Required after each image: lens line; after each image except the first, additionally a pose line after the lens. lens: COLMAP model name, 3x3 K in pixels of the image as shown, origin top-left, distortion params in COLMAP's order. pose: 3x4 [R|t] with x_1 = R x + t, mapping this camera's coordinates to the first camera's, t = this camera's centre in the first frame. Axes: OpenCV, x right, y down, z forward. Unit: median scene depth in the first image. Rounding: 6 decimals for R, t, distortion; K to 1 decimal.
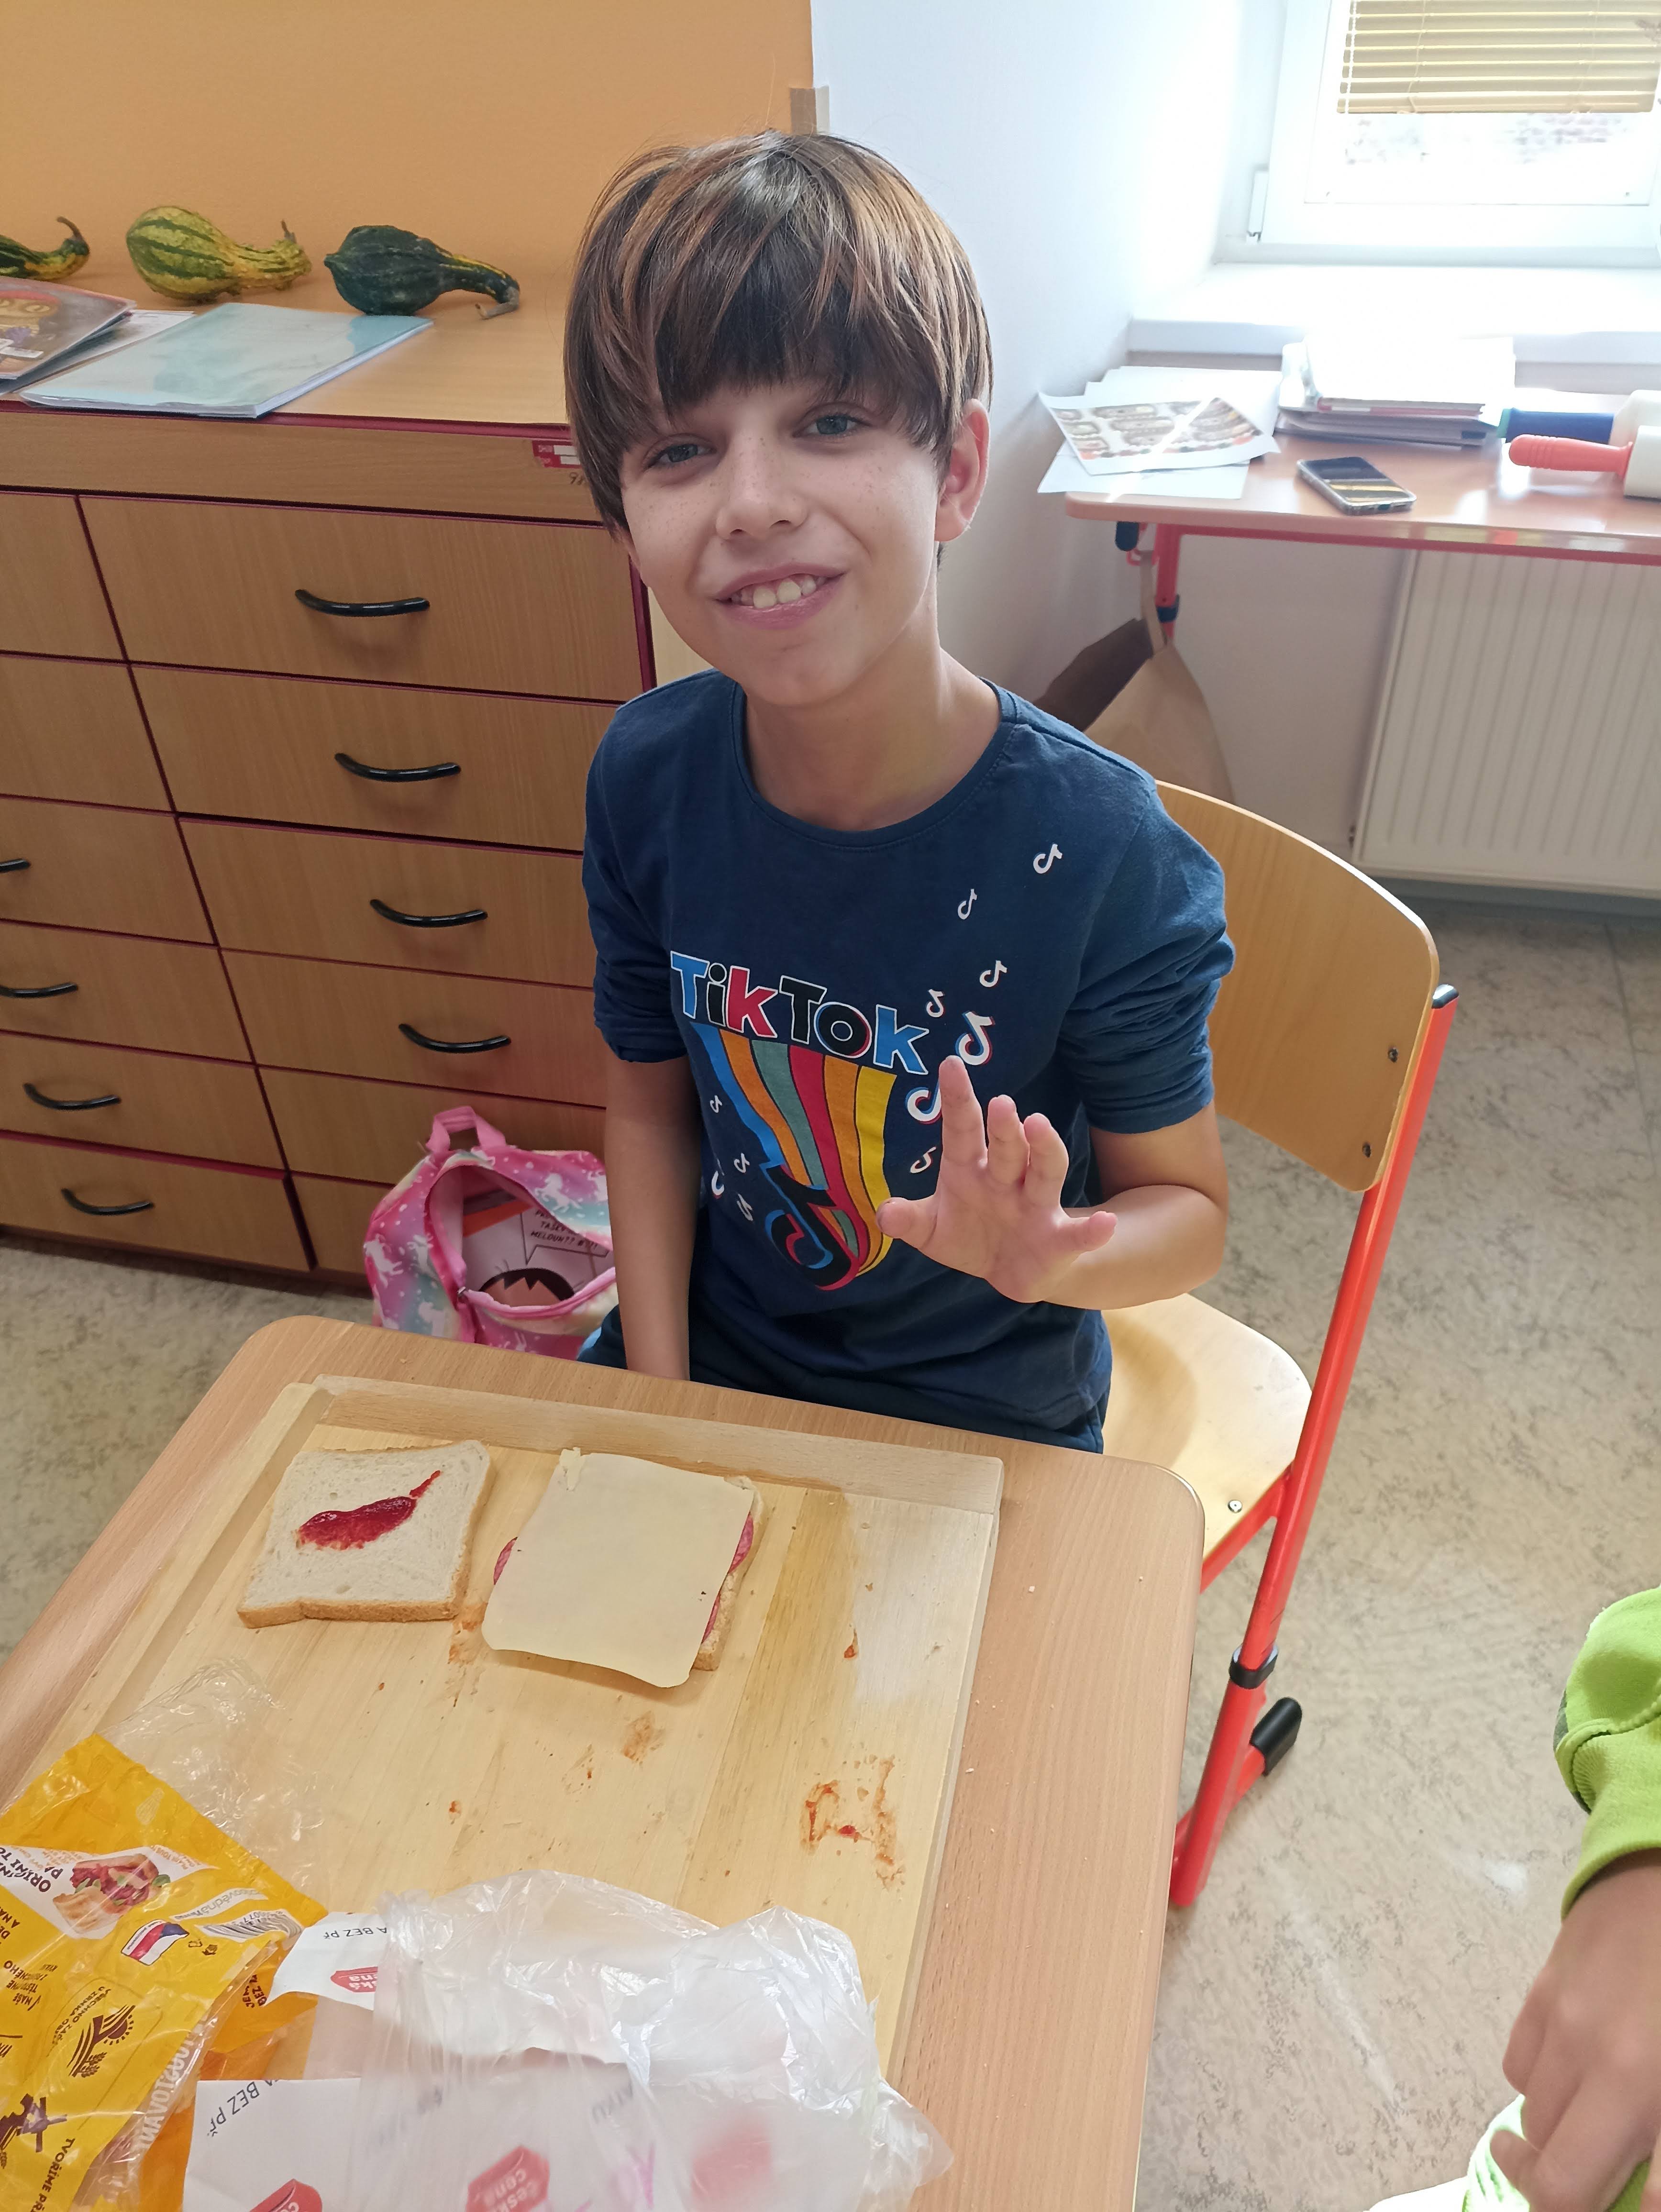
lens RADIAL K [[1598.9, 0, 832.6], [0, 1598.9, 1114.7], [0, 0, 1]] dist [0.028189, -0.029051]
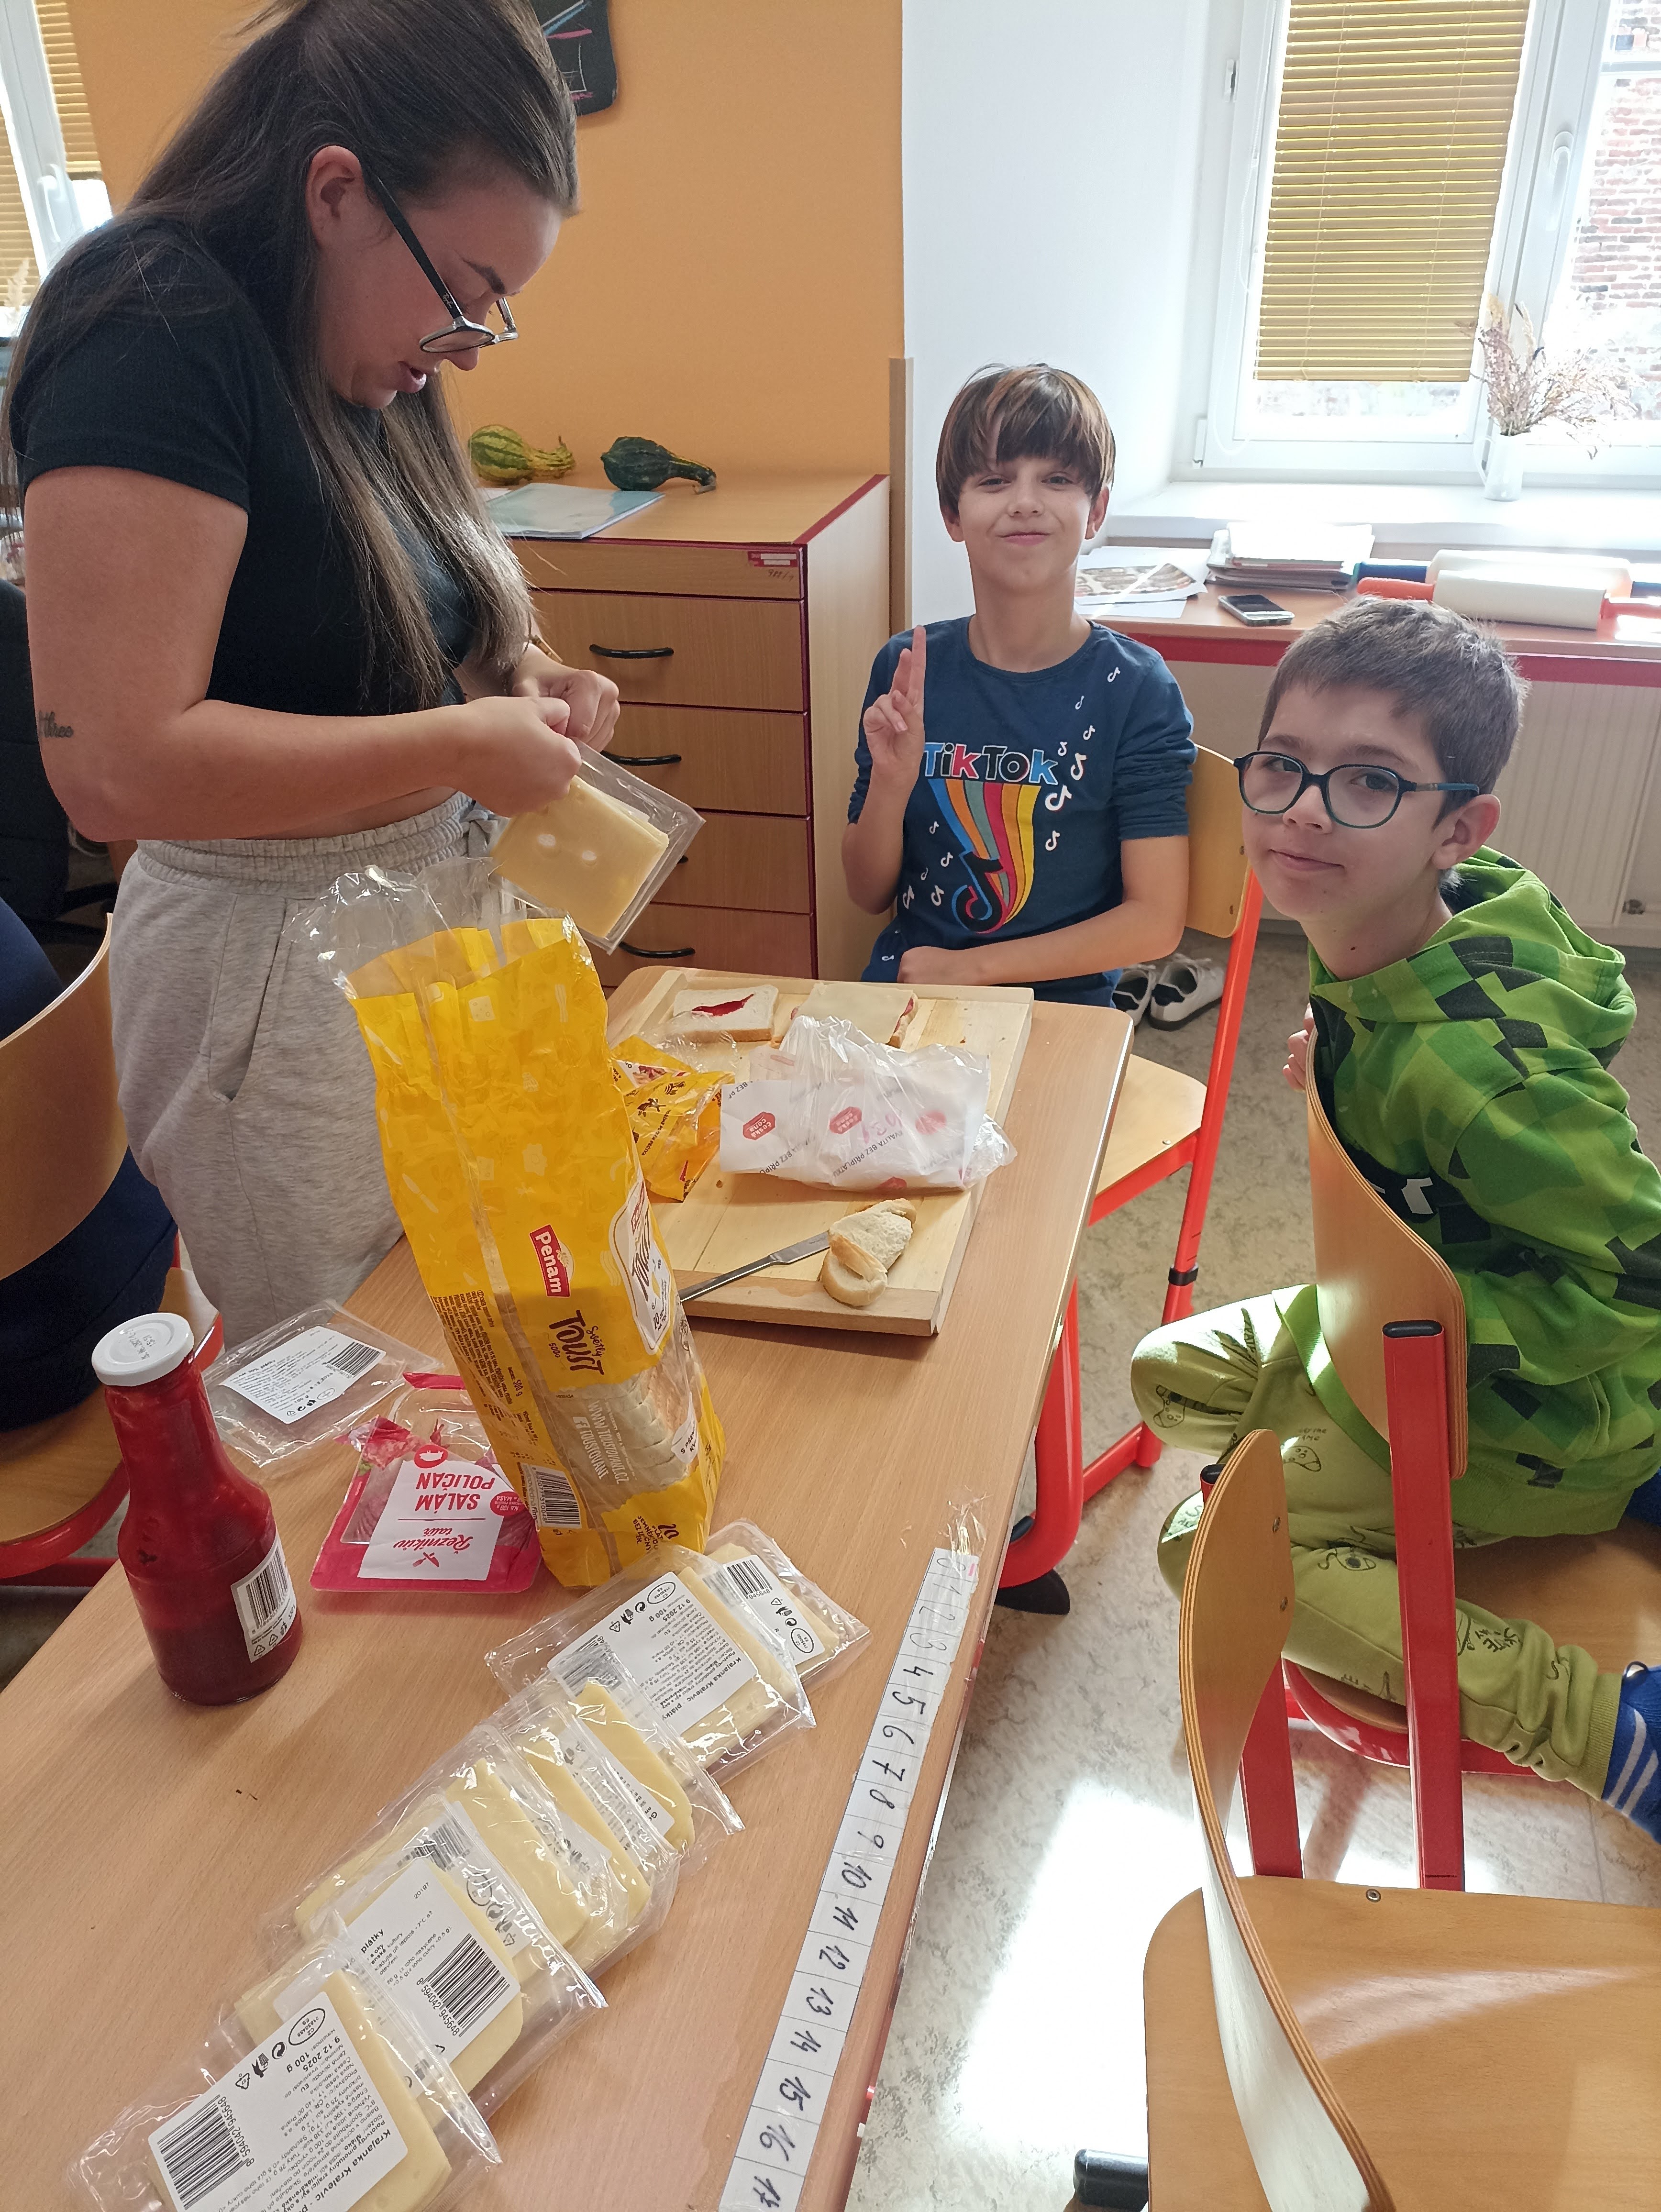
lens RADIAL K [[1598.9, 0, 824.0], [0, 1598.9, 1099.5], [0, 0, 1]] dist [0.028189, -0.029051]
pose [[0.999872, 0.014015, -0.007717, -0.060092], [-0.014941, 0.990448, -0.137075, 0.272010], [0.005723, 0.137173, 0.990531, -0.422490]]
